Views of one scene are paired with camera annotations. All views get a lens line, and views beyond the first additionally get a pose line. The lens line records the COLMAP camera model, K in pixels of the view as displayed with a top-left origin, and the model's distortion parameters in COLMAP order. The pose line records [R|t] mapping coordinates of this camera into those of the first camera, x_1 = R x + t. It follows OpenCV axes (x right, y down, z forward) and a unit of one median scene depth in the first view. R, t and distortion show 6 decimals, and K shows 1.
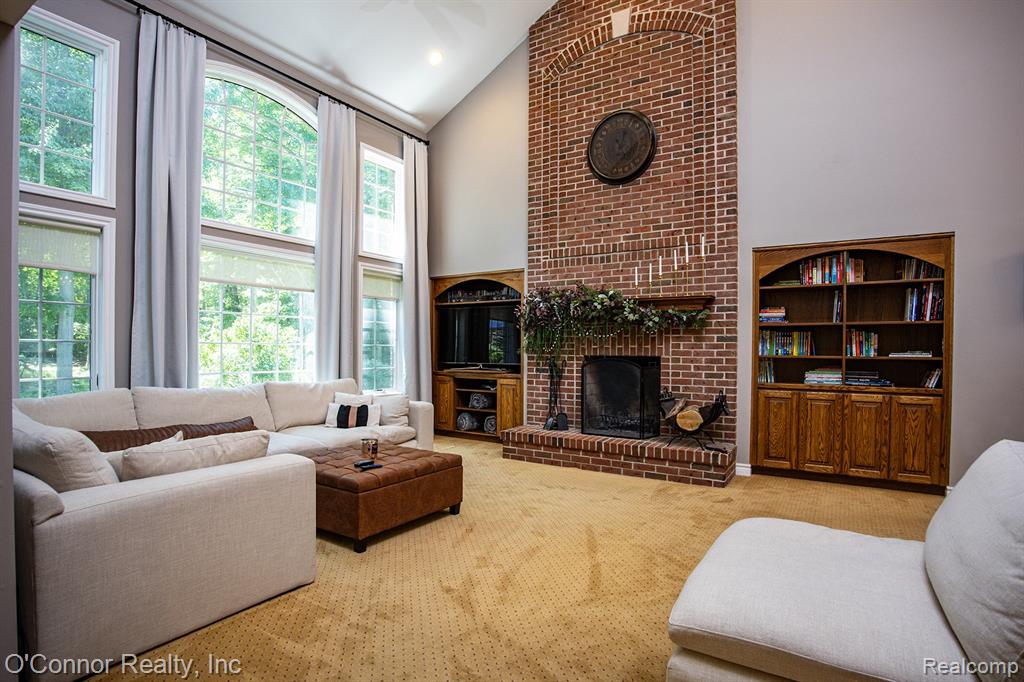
lens RADIAL K [[509.8, 0, 503.5], [0, 509.8, 350.4], [0, 0, 1]] dist [-0.041232, 0.003621]
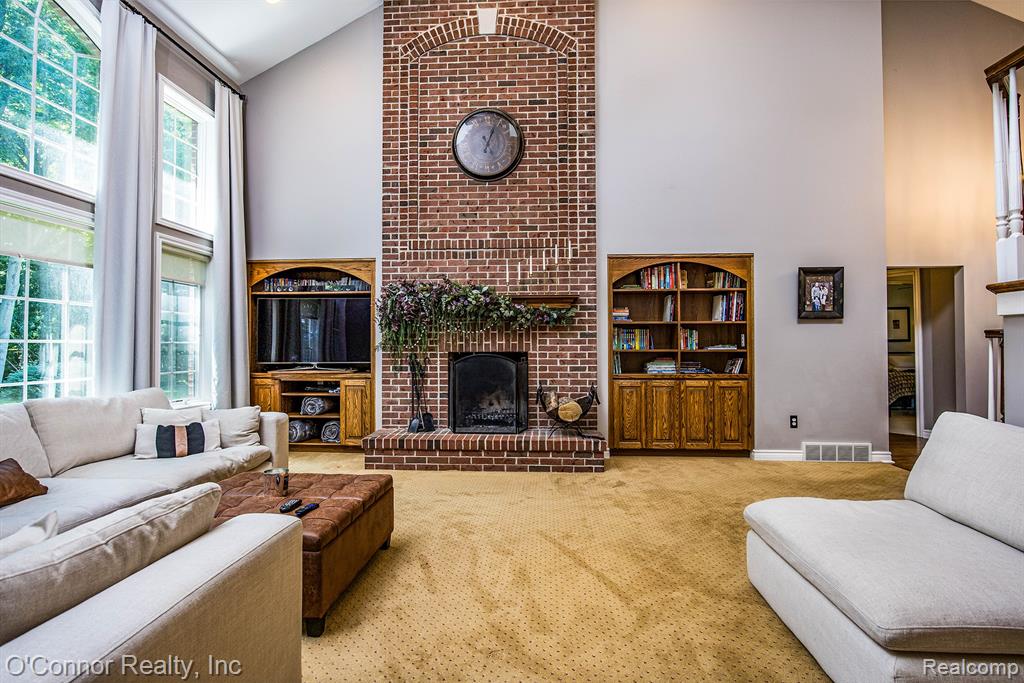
lens RADIAL K [[486.9, 0, 503.0], [0, 486.9, 334.8], [0, 0, 1]] dist [-0.001937, -0.001389]
pose [[0.876345, 0.002491, 0.481678, -0.220150], [0.009216, 0.999717, -0.021937, -0.001853], [-0.481596, 0.023664, 0.876074, 0.151673]]
